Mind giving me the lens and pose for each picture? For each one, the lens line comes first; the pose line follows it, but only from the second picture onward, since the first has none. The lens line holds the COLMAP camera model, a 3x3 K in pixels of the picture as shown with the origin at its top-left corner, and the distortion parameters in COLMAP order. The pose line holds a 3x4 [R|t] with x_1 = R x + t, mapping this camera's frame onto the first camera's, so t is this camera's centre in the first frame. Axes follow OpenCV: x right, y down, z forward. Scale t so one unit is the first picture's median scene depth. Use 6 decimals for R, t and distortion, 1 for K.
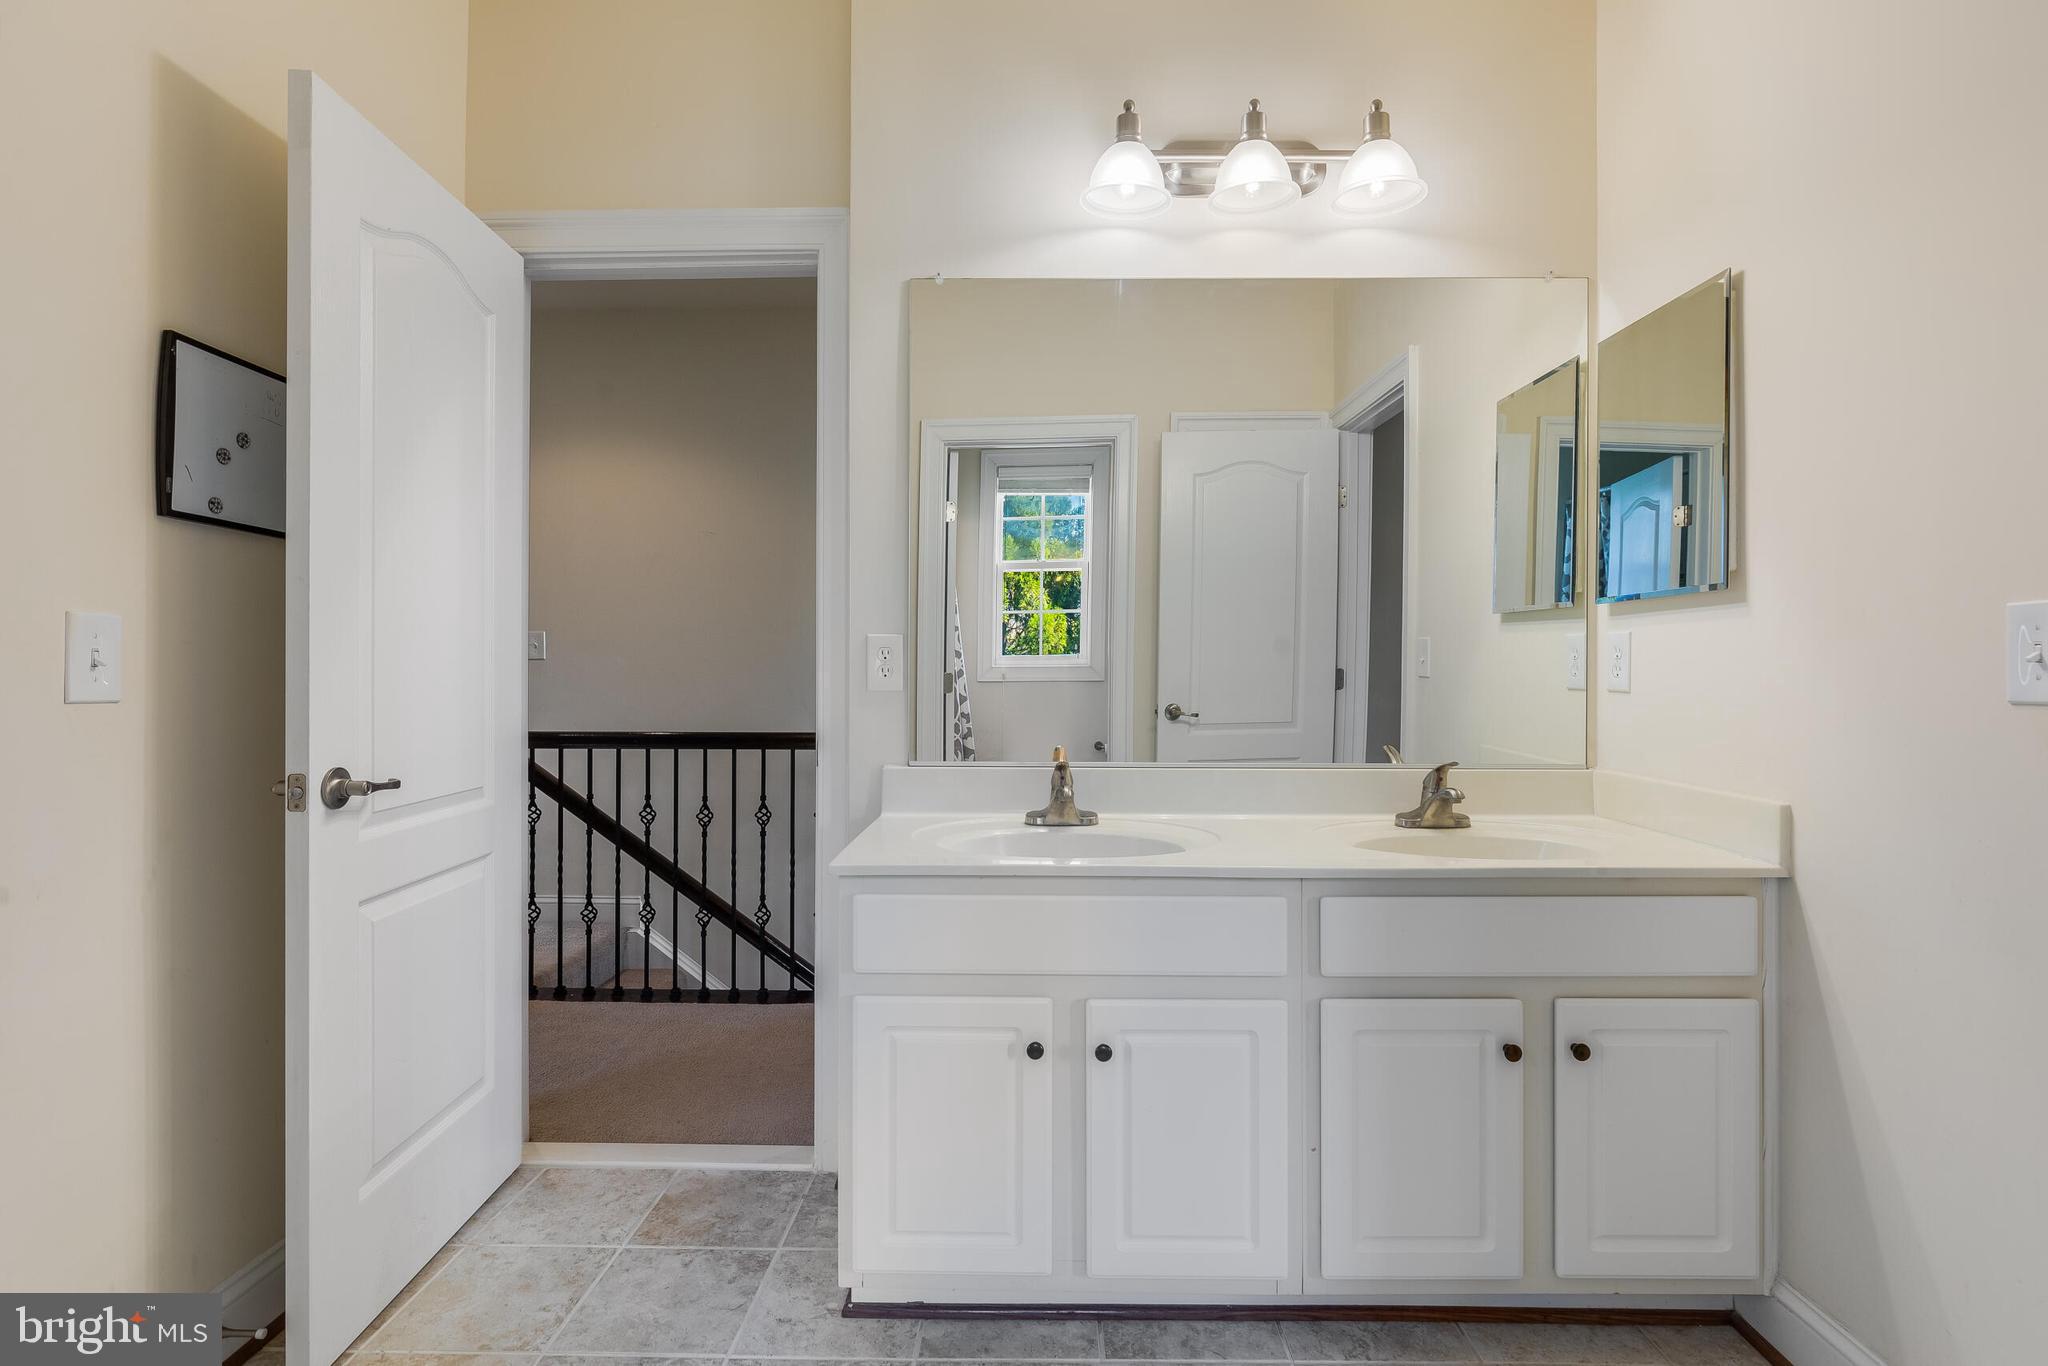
lens RADIAL K [[918.6, 0, 1024.0], [0, 918.6, 683.0], [0, 0, 1]] dist [0.000145, 0.000057]
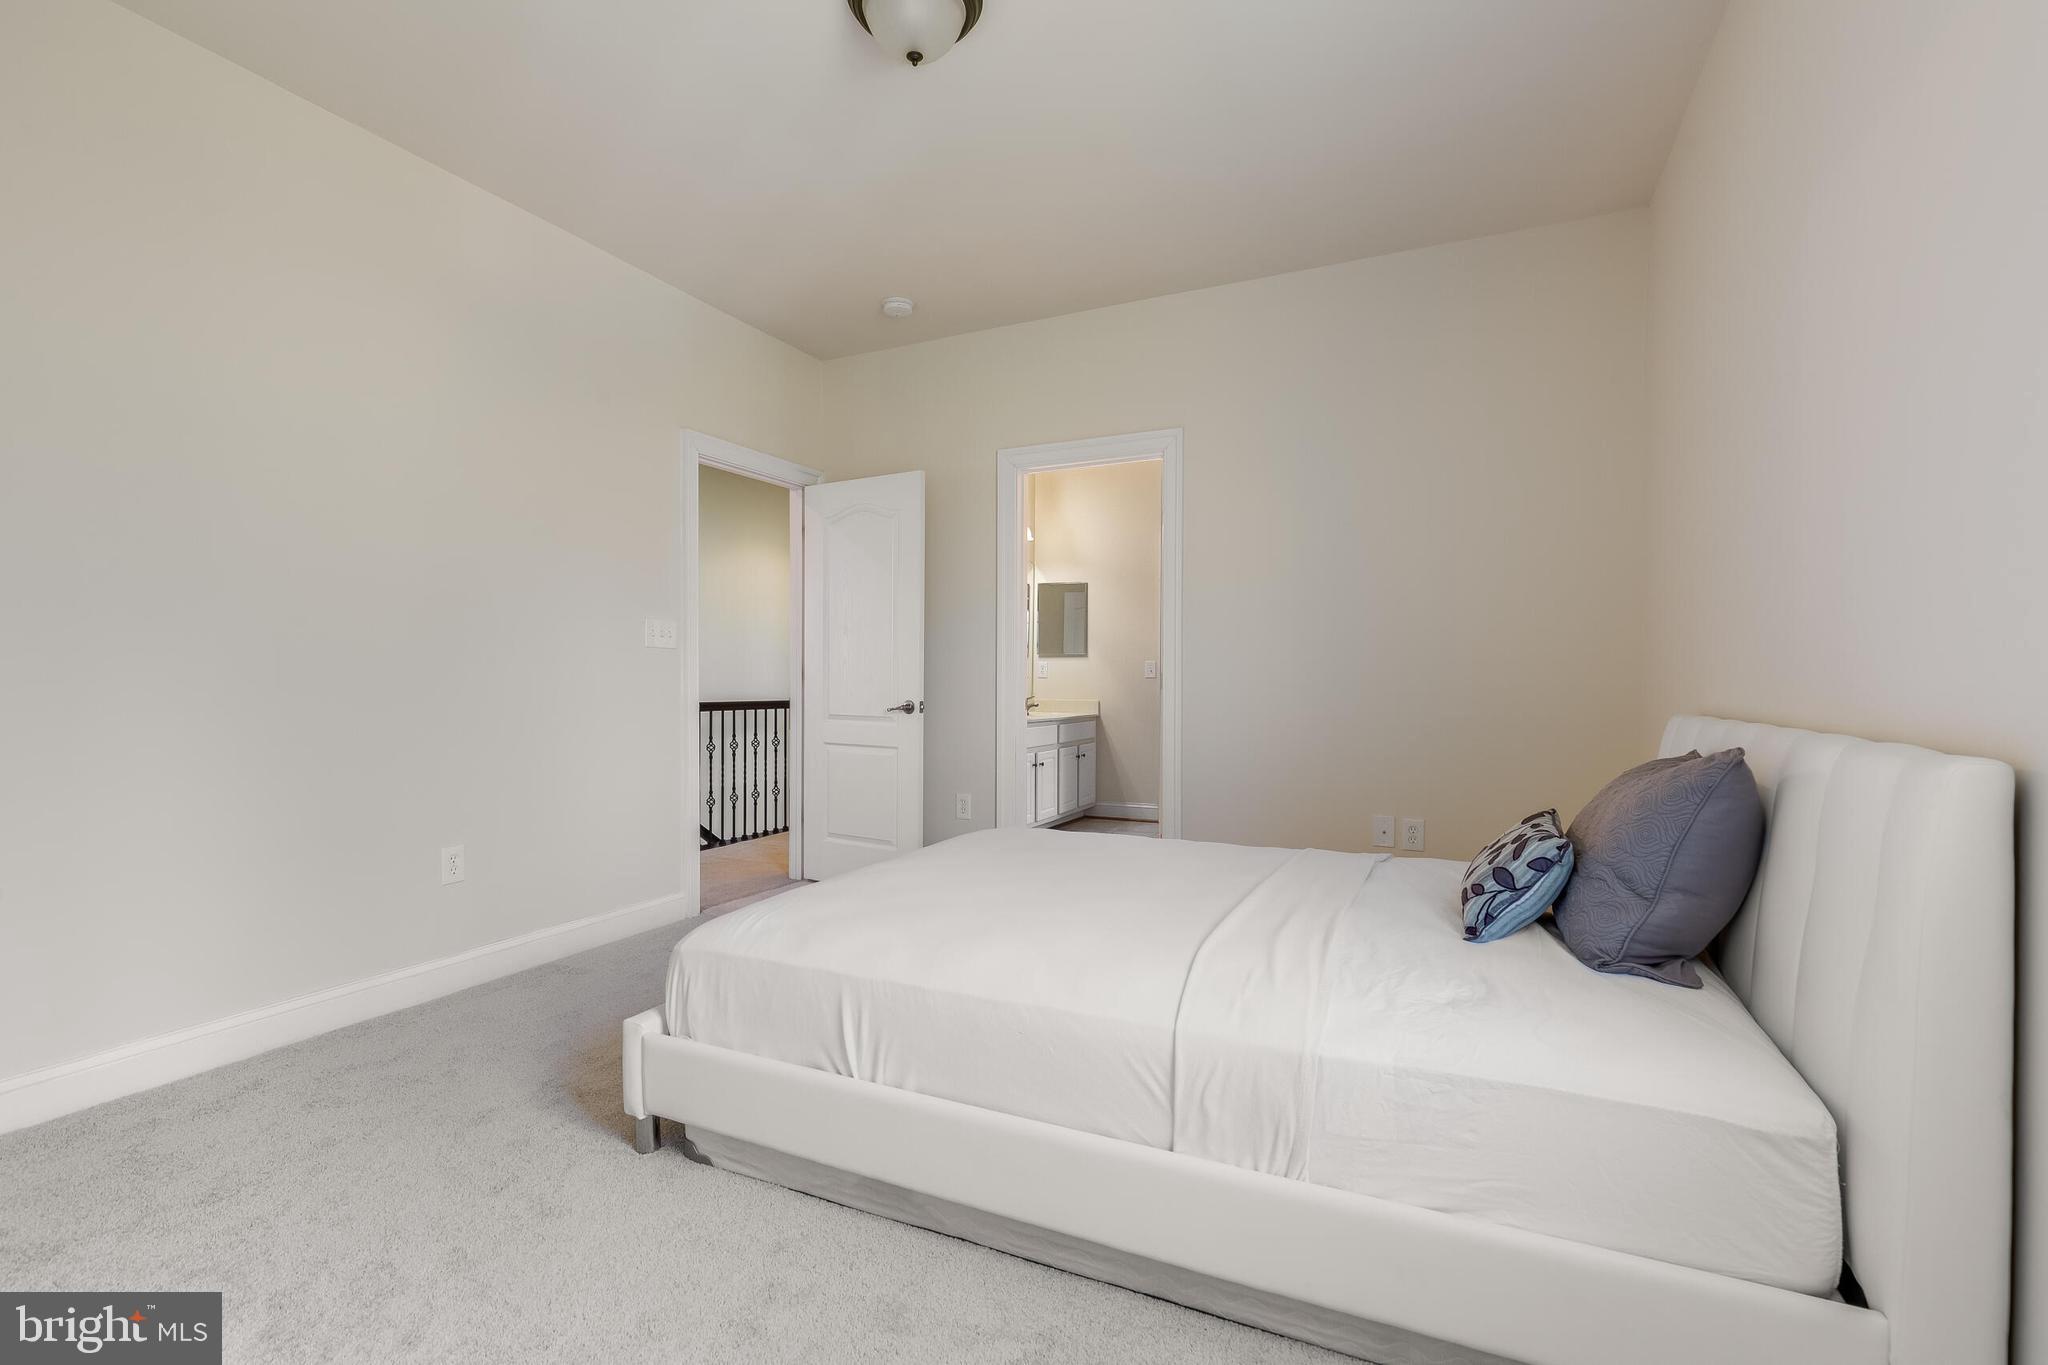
lens RADIAL K [[918.6, 0, 1024.0], [0, 918.6, 682.5], [0, 0, 1]] dist [0.000145, 0.000057]
pose [[0.429578, -0.007410, 0.902999, -3.540008], [0.001250, 0.999970, 0.007611, -0.000268], [-0.903029, -0.002141, 0.429574, -0.693089]]
